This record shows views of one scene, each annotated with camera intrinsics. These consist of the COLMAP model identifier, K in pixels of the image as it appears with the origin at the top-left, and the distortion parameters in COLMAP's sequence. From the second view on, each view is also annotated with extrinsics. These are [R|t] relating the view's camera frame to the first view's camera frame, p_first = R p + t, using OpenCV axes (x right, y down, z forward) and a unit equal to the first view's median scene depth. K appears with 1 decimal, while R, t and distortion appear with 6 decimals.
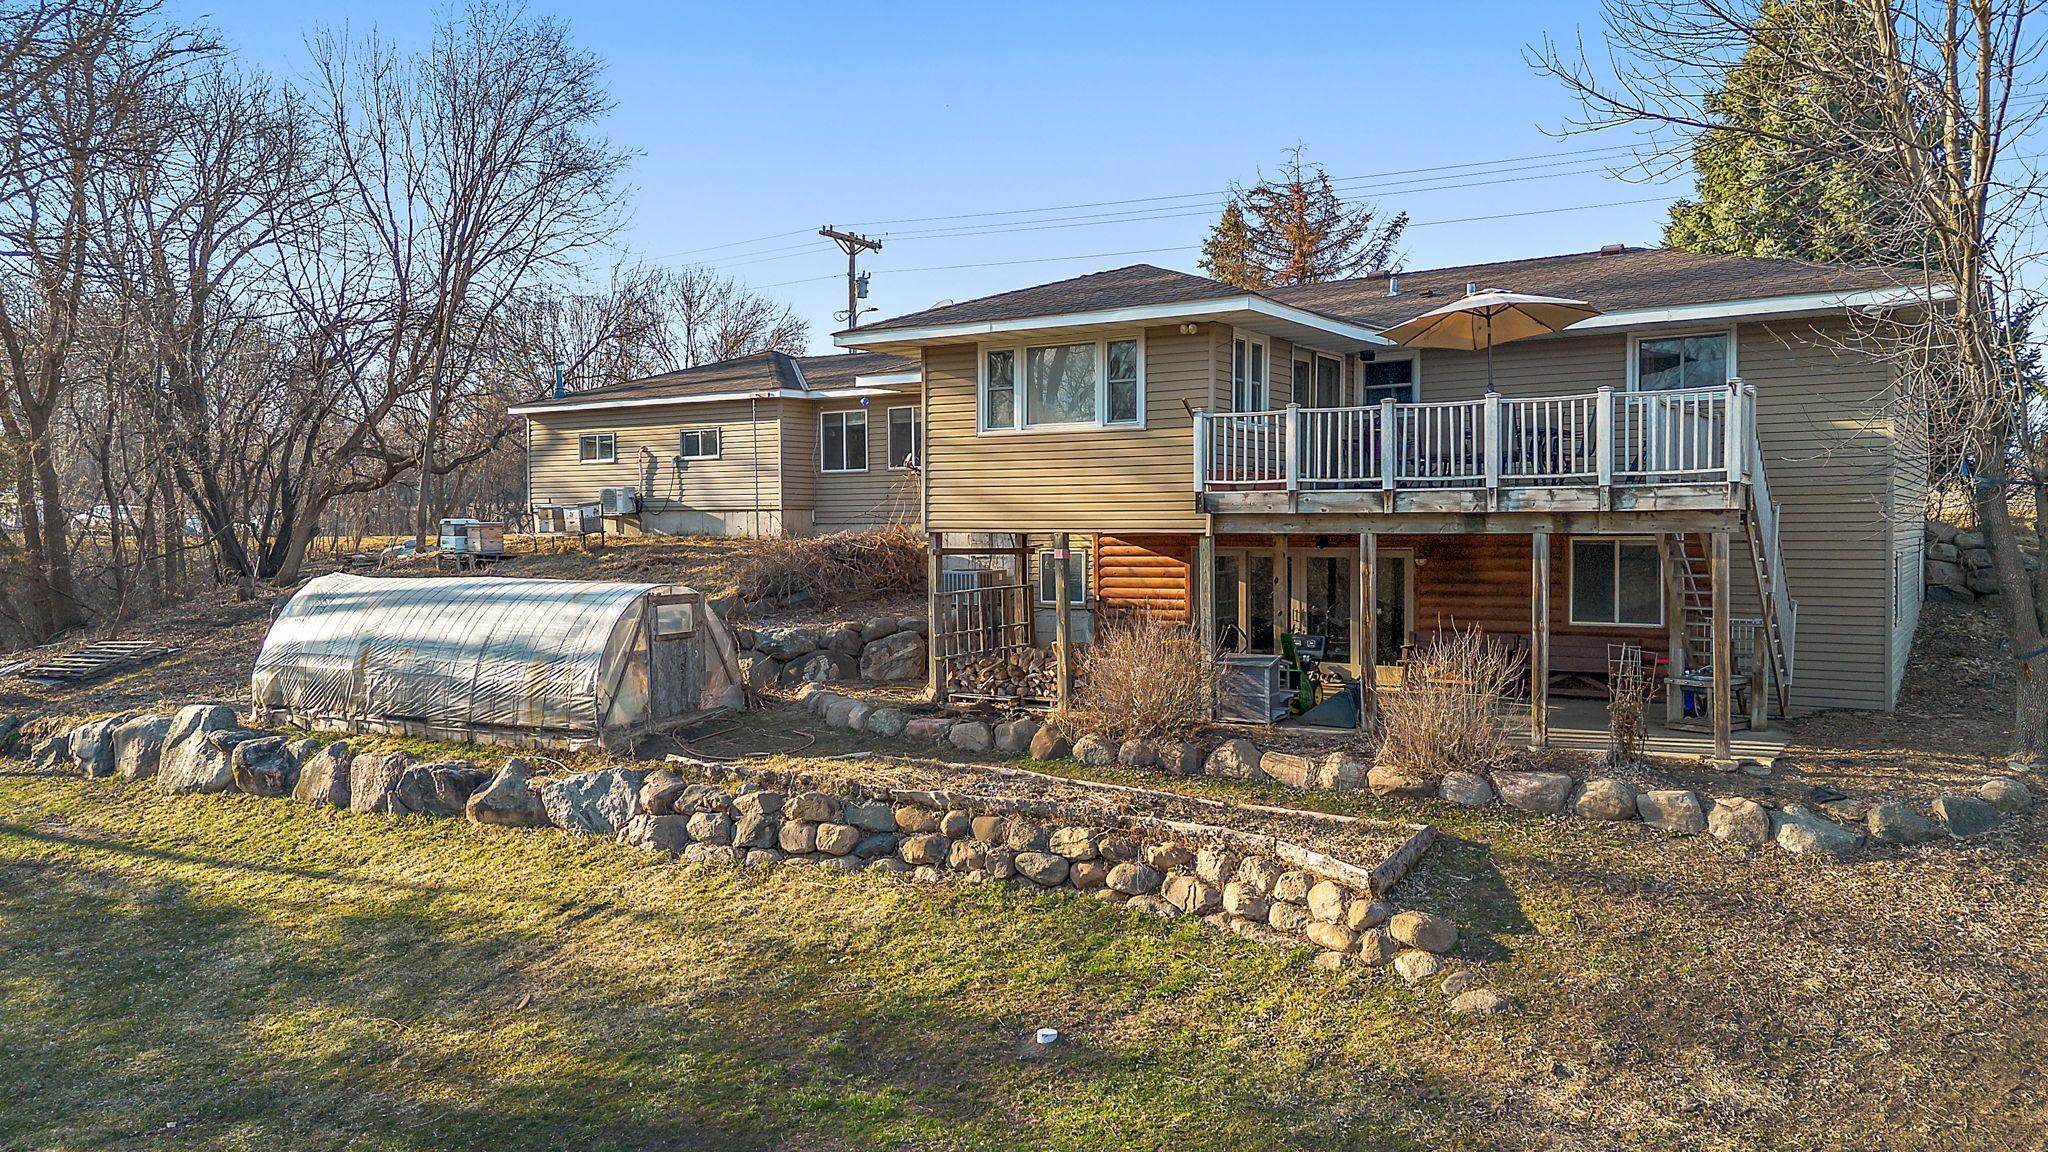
lens RADIAL K [[1457.0, 0, 1025.9], [0, 1457.0, 568.7], [0, 0, 1]] dist [0.081497, -0.082124]
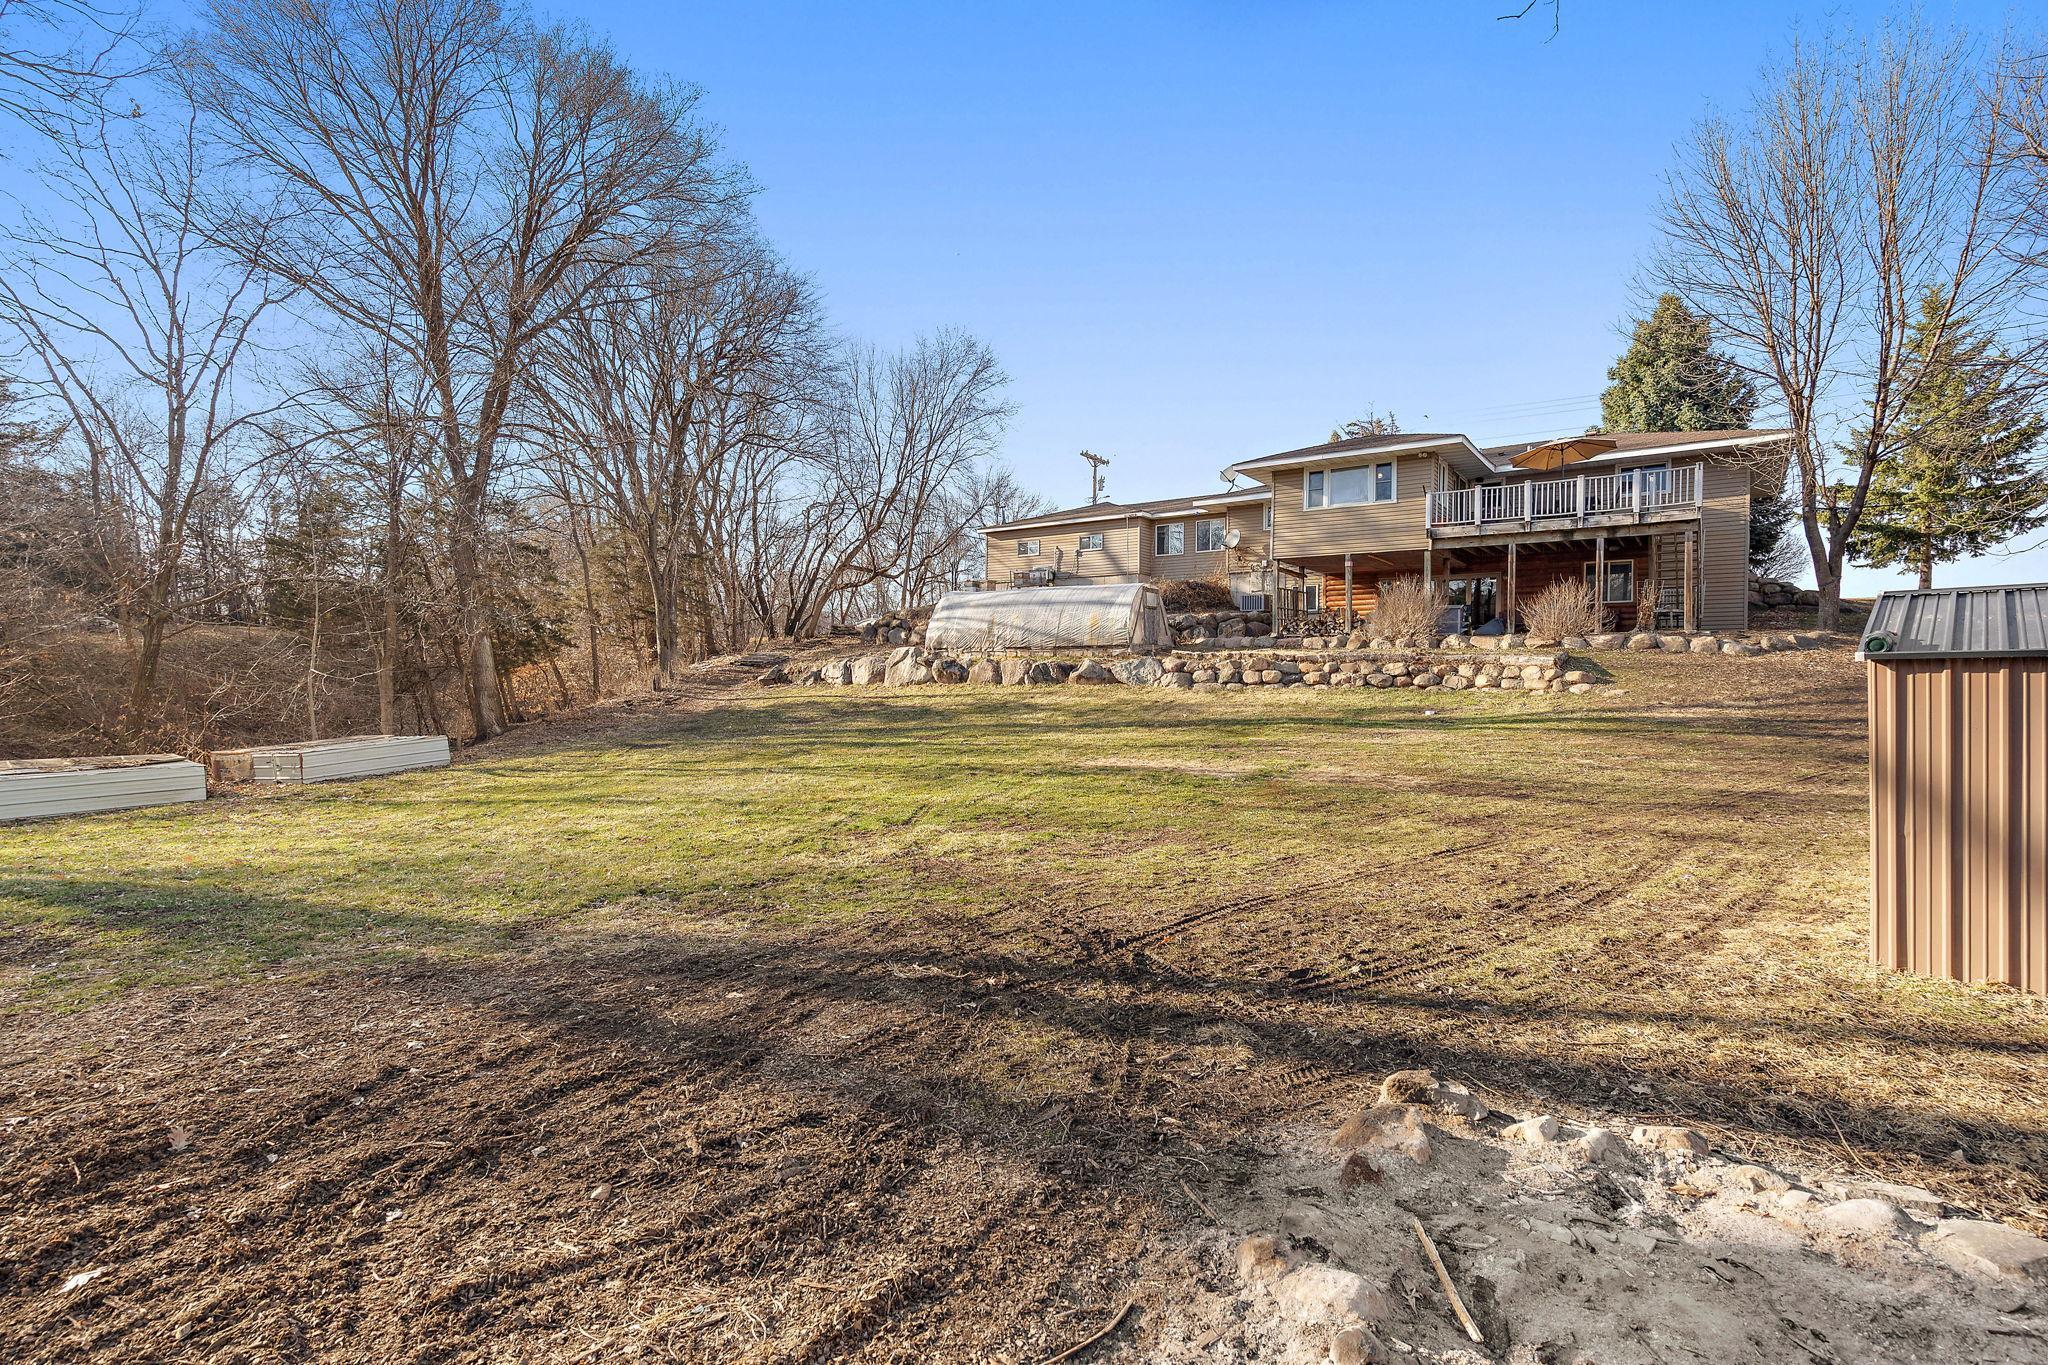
lens RADIAL K [[939.2, 0, 1023.7], [0, 939.2, 694.5], [0, 0, 1]] dist [0.001298, 0.000099]
pose [[0.998960, 0.014499, -0.043235, -0.421428], [-0.015006, 0.999822, -0.011423, 0.220717], [0.043061, 0.012060, 0.999000, -0.428757]]
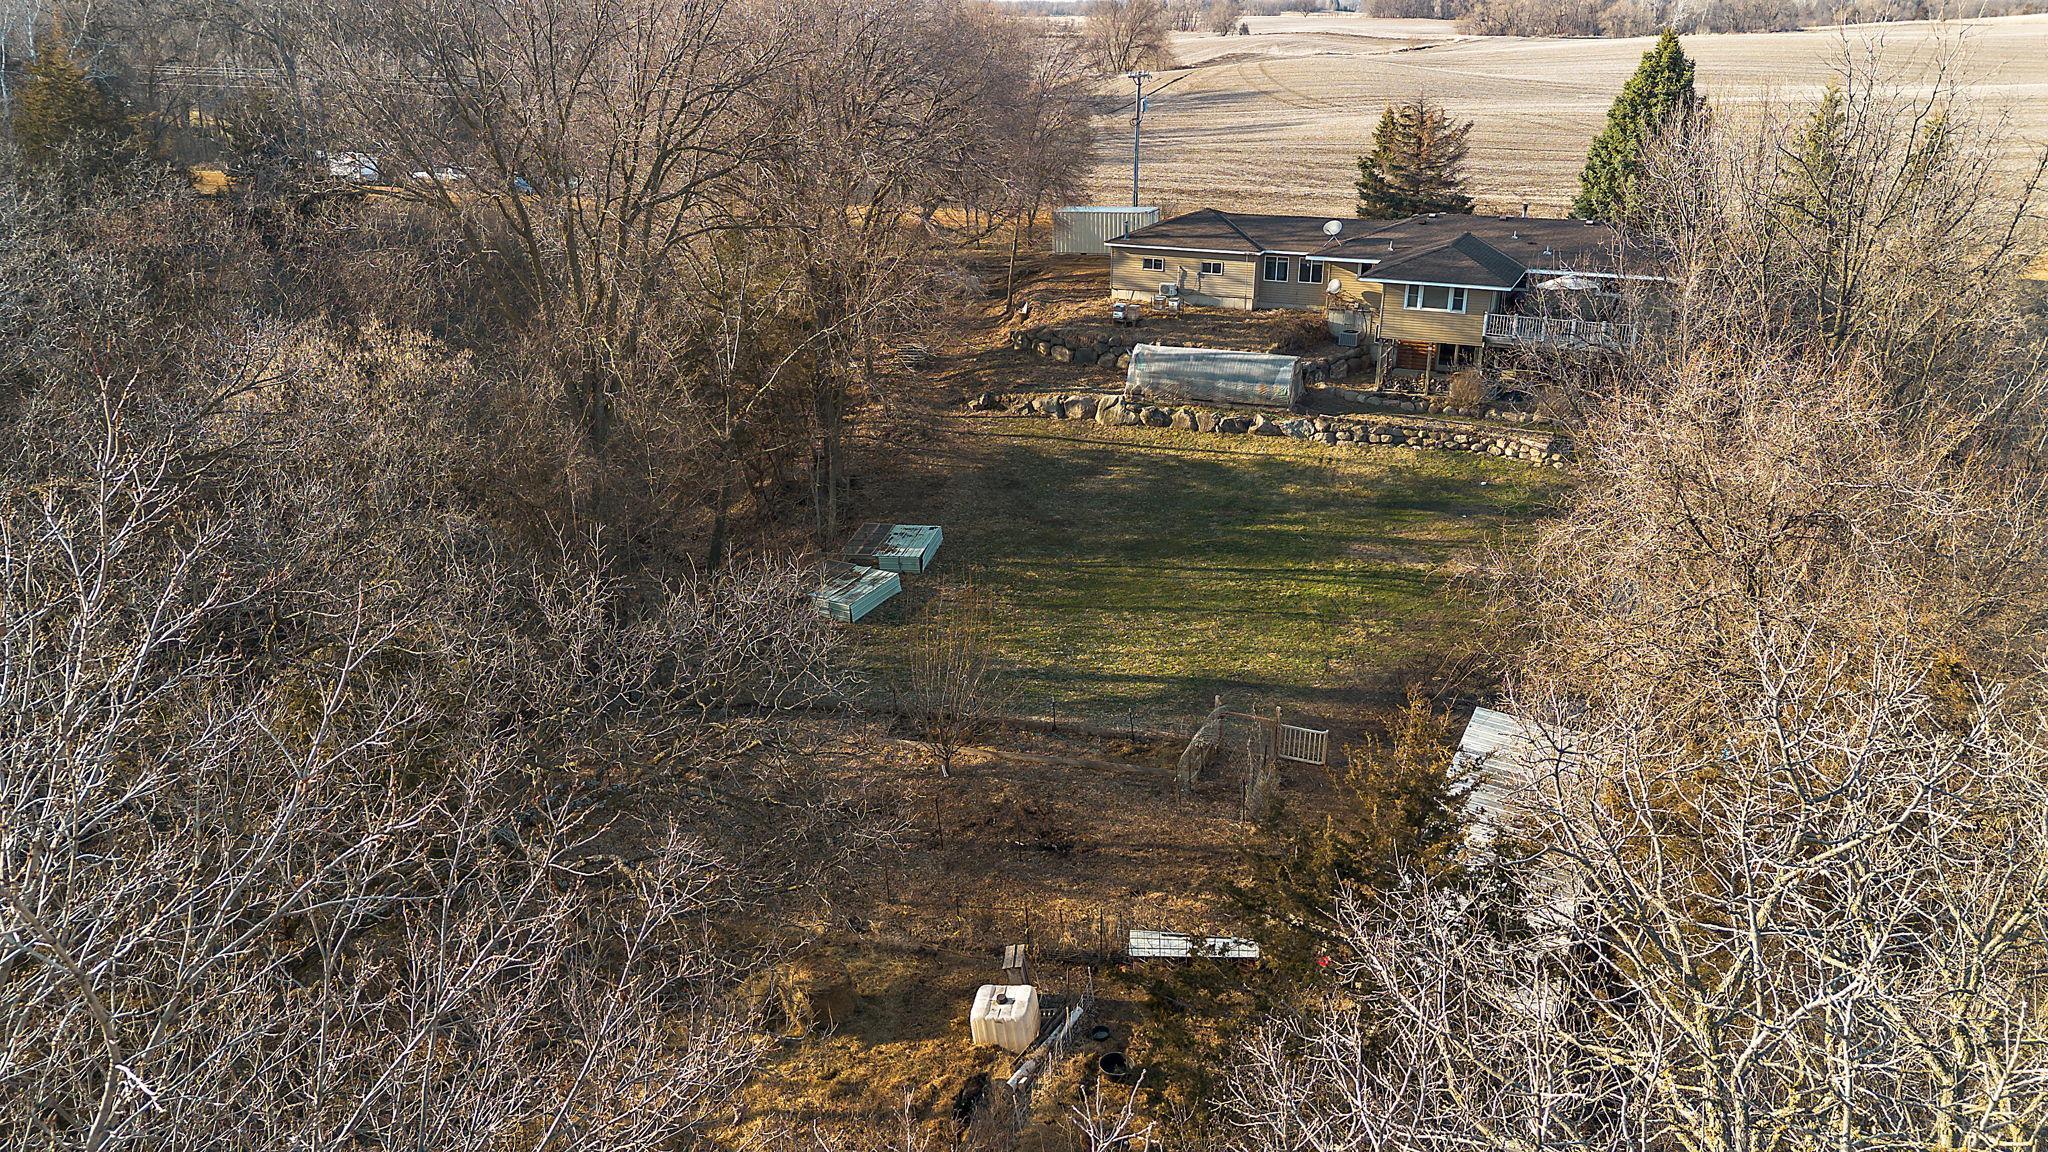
lens RADIAL K [[1457.0, 0, 1025.9], [0, 1457.0, 568.7], [0, 0, 1]] dist [0.081497, -0.082124]
pose [[0.988909, -0.050818, 0.139560, -1.470329], [0.002770, 0.945791, 0.324765, -0.665584], [-0.148498, -0.320777, 0.935441, -2.280827]]
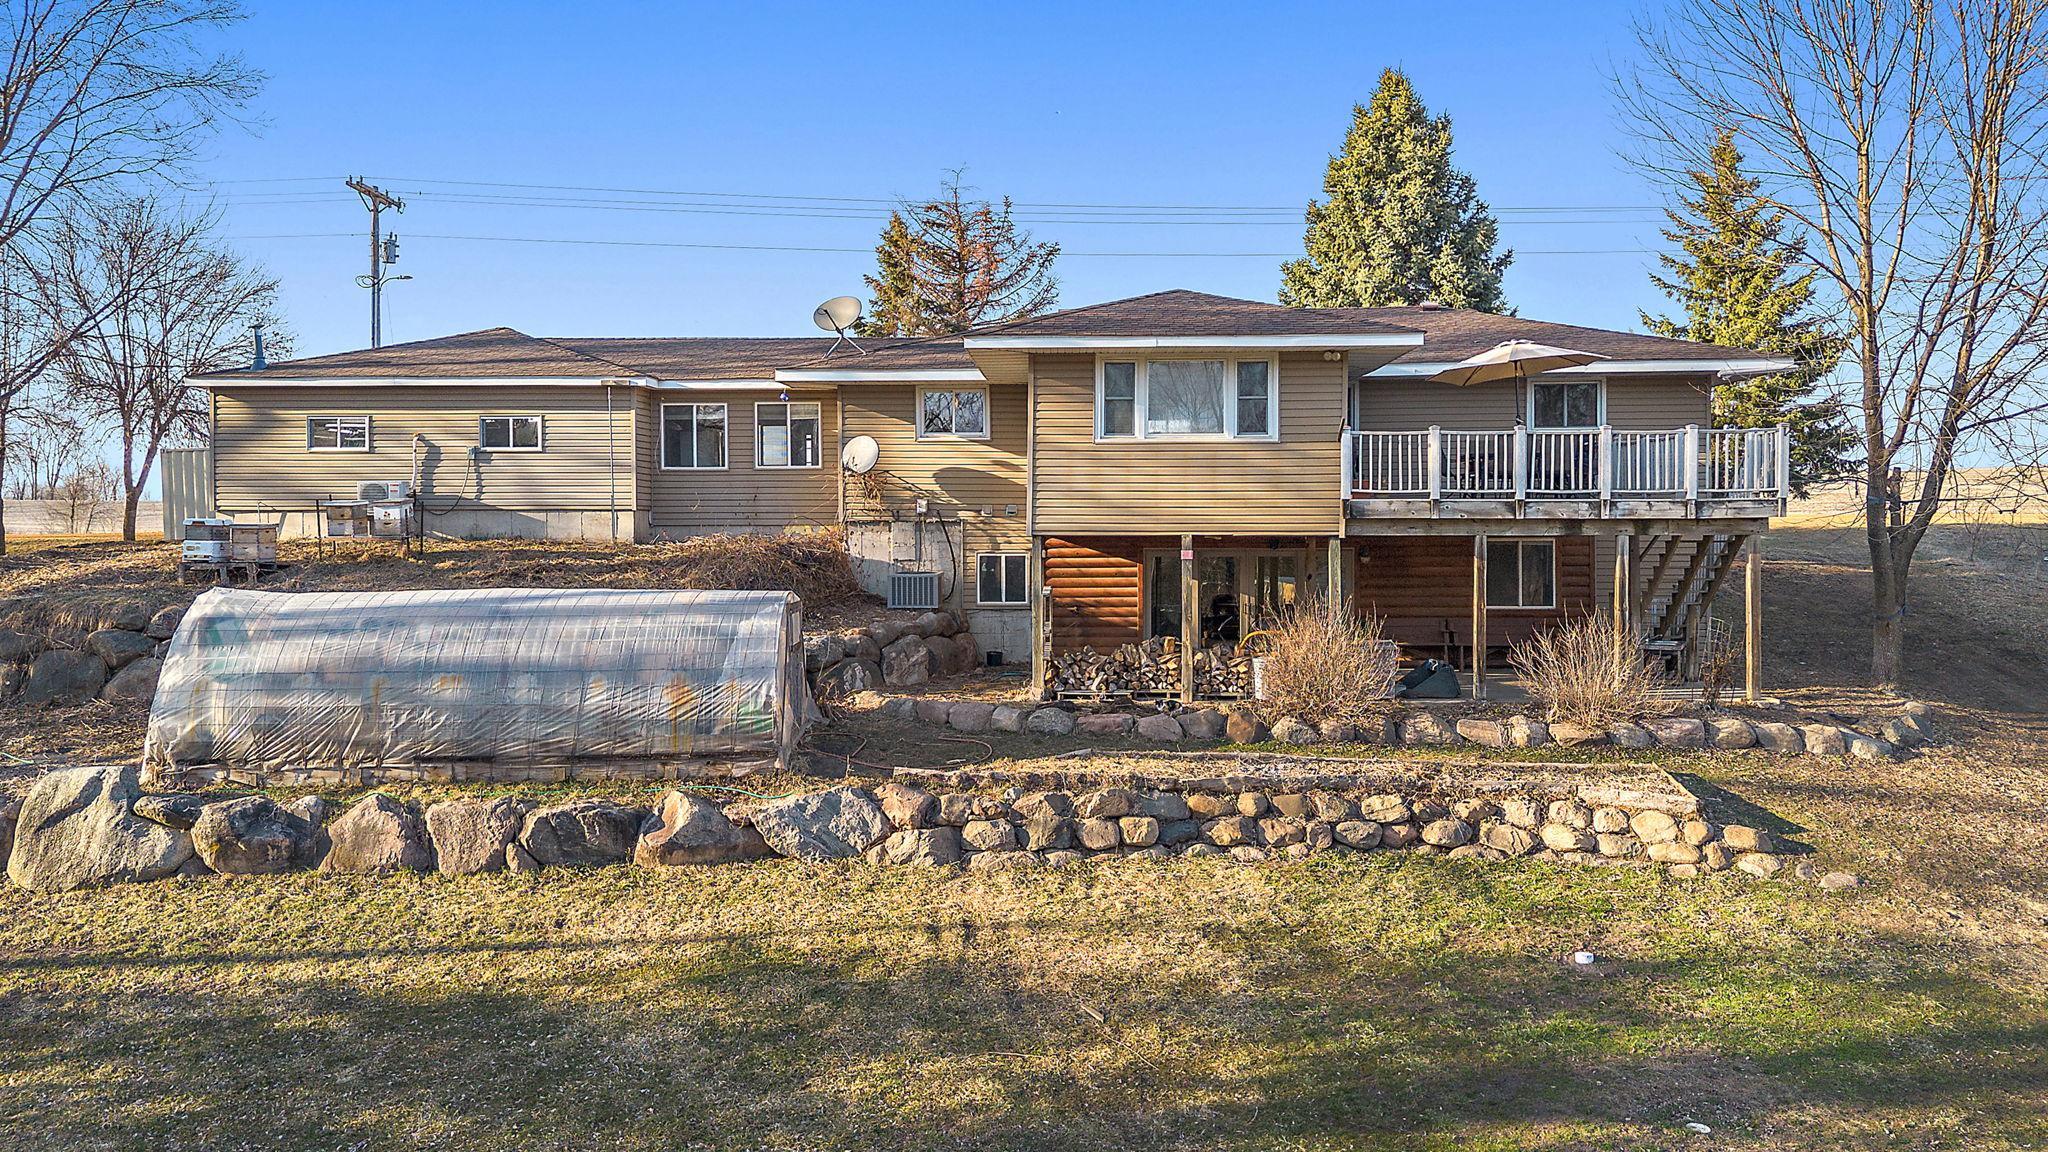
lens RADIAL K [[1483.3, 0, 1027.5], [0, 1483.3, 558.8], [0, 0, 1]] dist [0.085462, -0.099809]
pose [[0.854121, -0.007939, 0.520014, -0.700014], [0.013214, 0.999892, -0.006439, -0.001746], [-0.519907, 0.012372, 0.854133, 0.134152]]
